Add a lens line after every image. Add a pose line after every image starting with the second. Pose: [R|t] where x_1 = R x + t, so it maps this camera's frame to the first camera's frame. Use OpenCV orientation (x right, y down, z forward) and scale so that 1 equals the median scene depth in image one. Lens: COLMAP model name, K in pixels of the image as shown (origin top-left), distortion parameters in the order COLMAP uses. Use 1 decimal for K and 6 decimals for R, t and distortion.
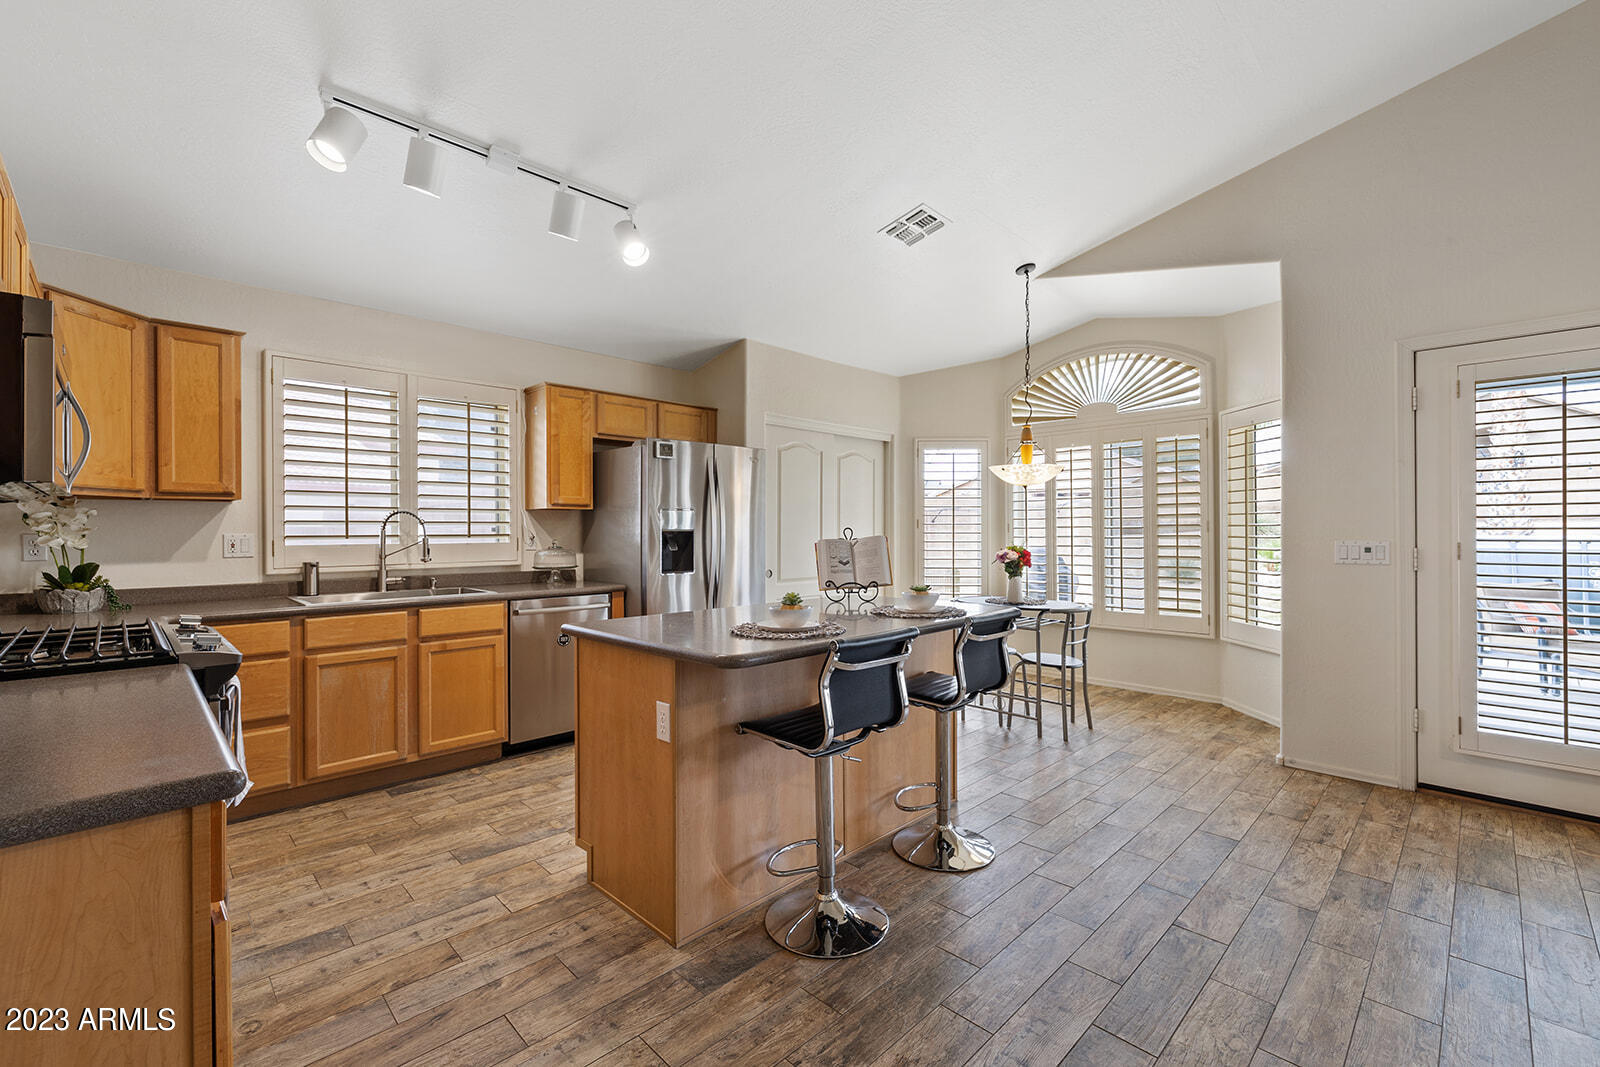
lens RADIAL K [[669.2, 0, 802.8], [0, 669.2, 535.1], [0, 0, 1]] dist [-0.003894, 0.000423]
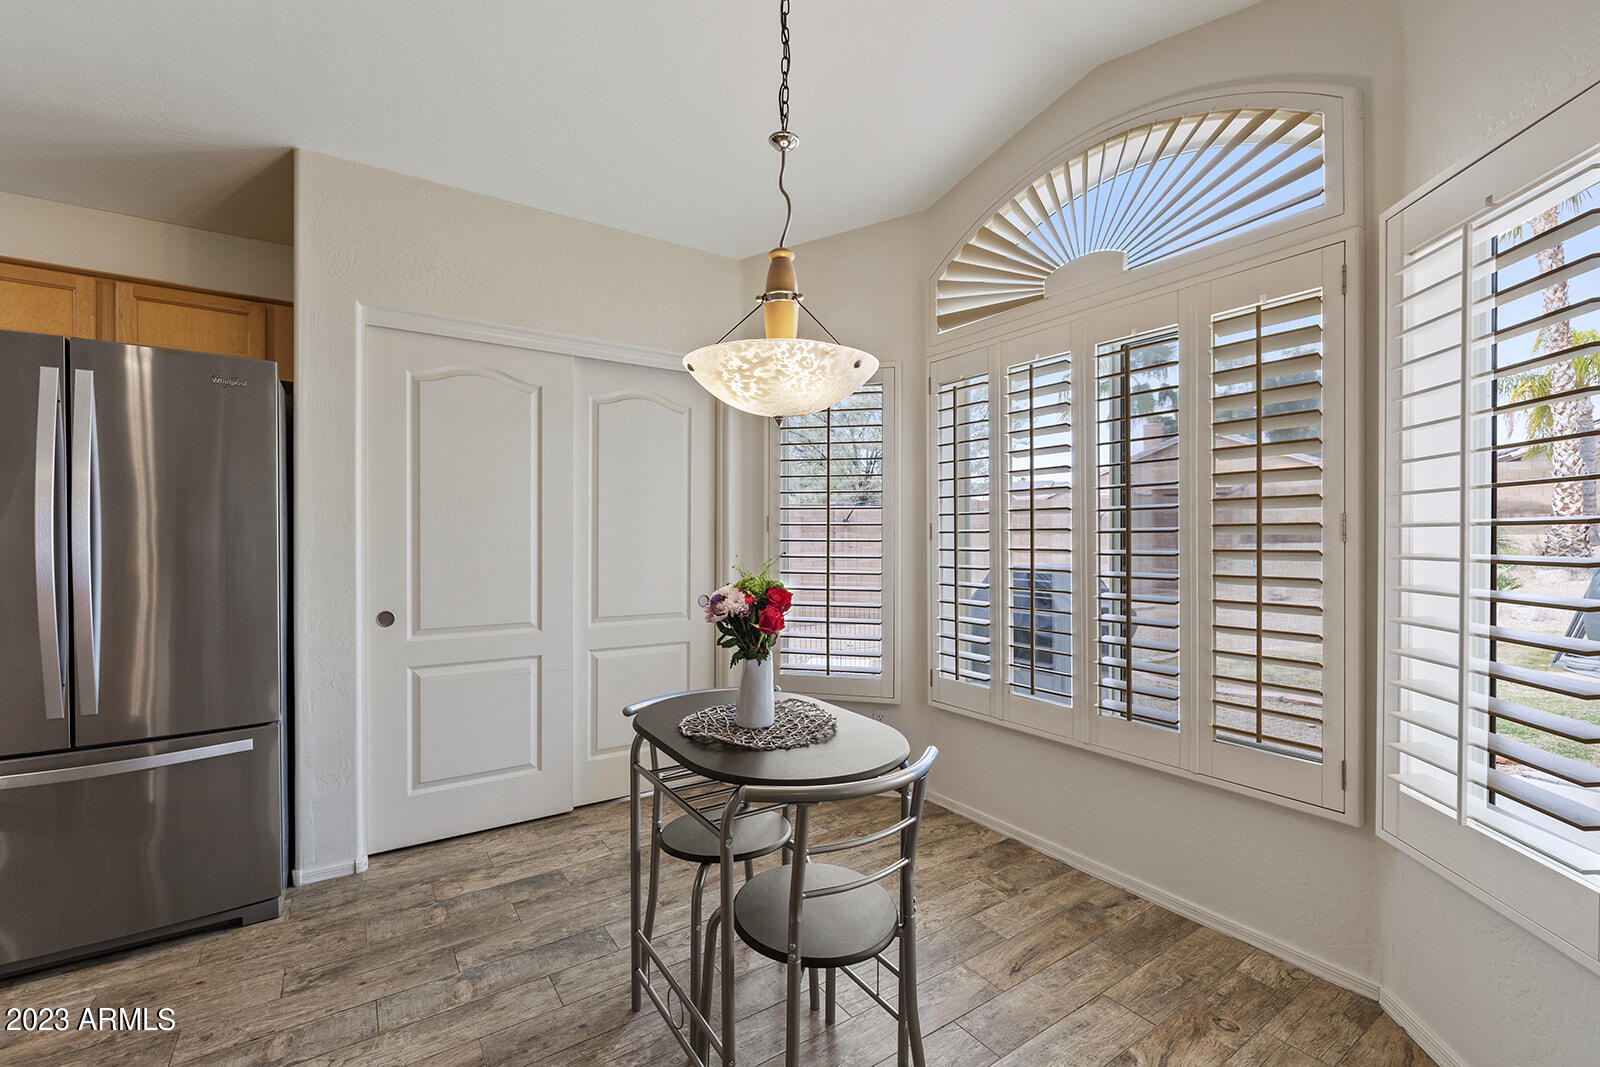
lens RADIAL K [[674.5, 0, 812.9], [0, 674.5, 546.9], [0, 0, 1]] dist [-0.004268, 0.001955]
pose [[0.985266, 0.005240, -0.170947, 0.495532], [-0.003961, 0.999962, 0.007823, -0.005086], [0.170982, -0.007030, 0.985249, 0.756680]]
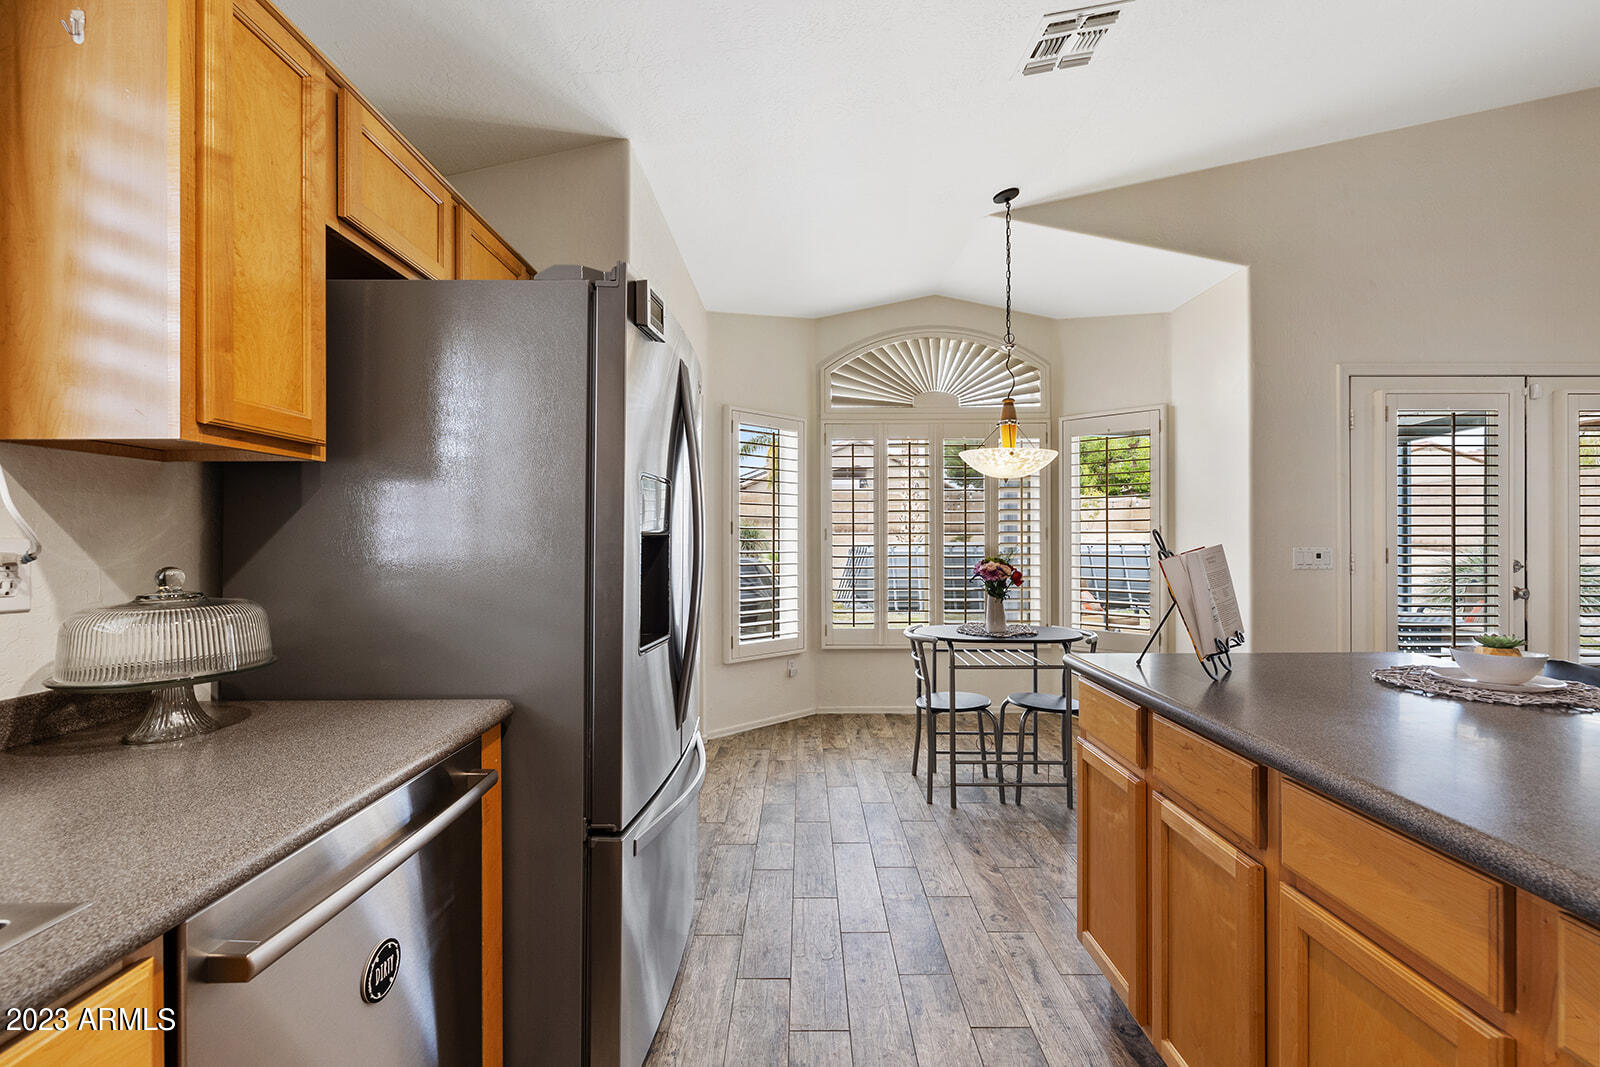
lens RADIAL K [[669.2, 0, 798.7], [0, 669.2, 542.0], [0, 0, 1]] dist [-0.003894, 0.000423]
pose [[0.704090, -0.000627, 0.710110, -0.446202], [0.004520, 0.999983, -0.003599, 0.000071], [-0.710096, 0.005743, 0.704081, 0.753634]]
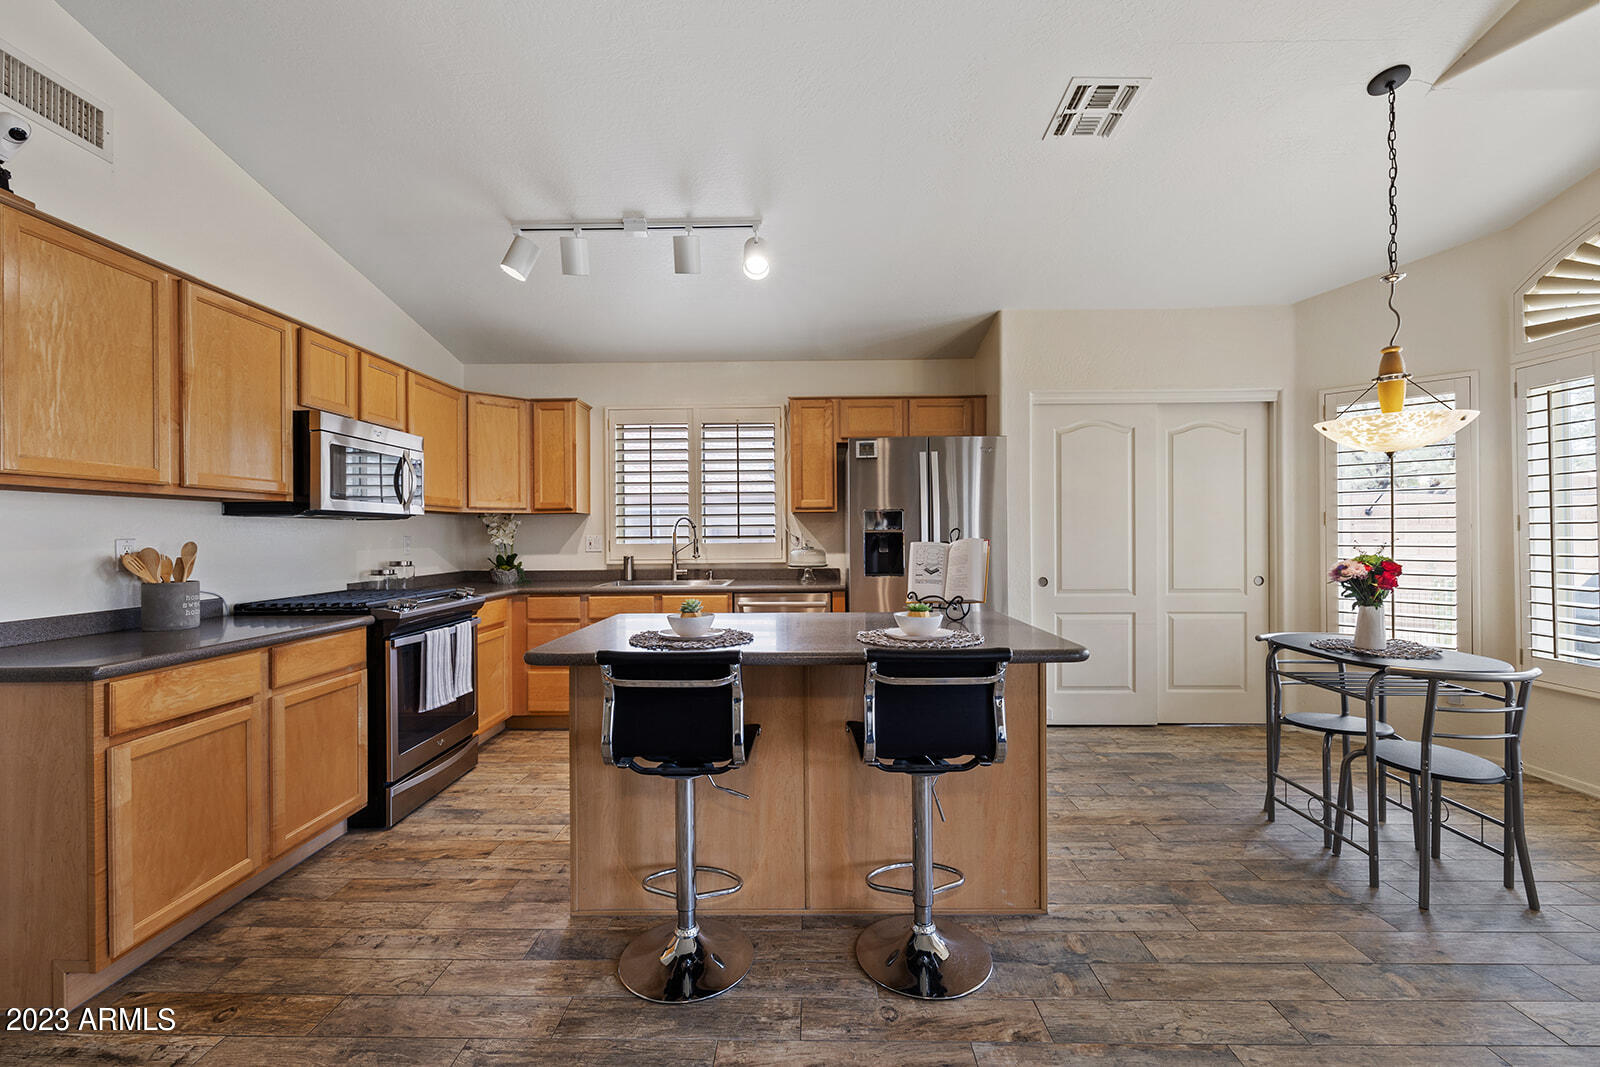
lens RADIAL K [[674.5, 0, 802.4], [0, 674.5, 532.4], [0, 0, 1]] dist [-0.004268, 0.001955]
pose [[0.700260, -0.003292, -0.713881, 0.468071], [0.000620, 0.999992, -0.004004, -0.002034], [0.713888, 0.002361, 0.700256, 0.269382]]
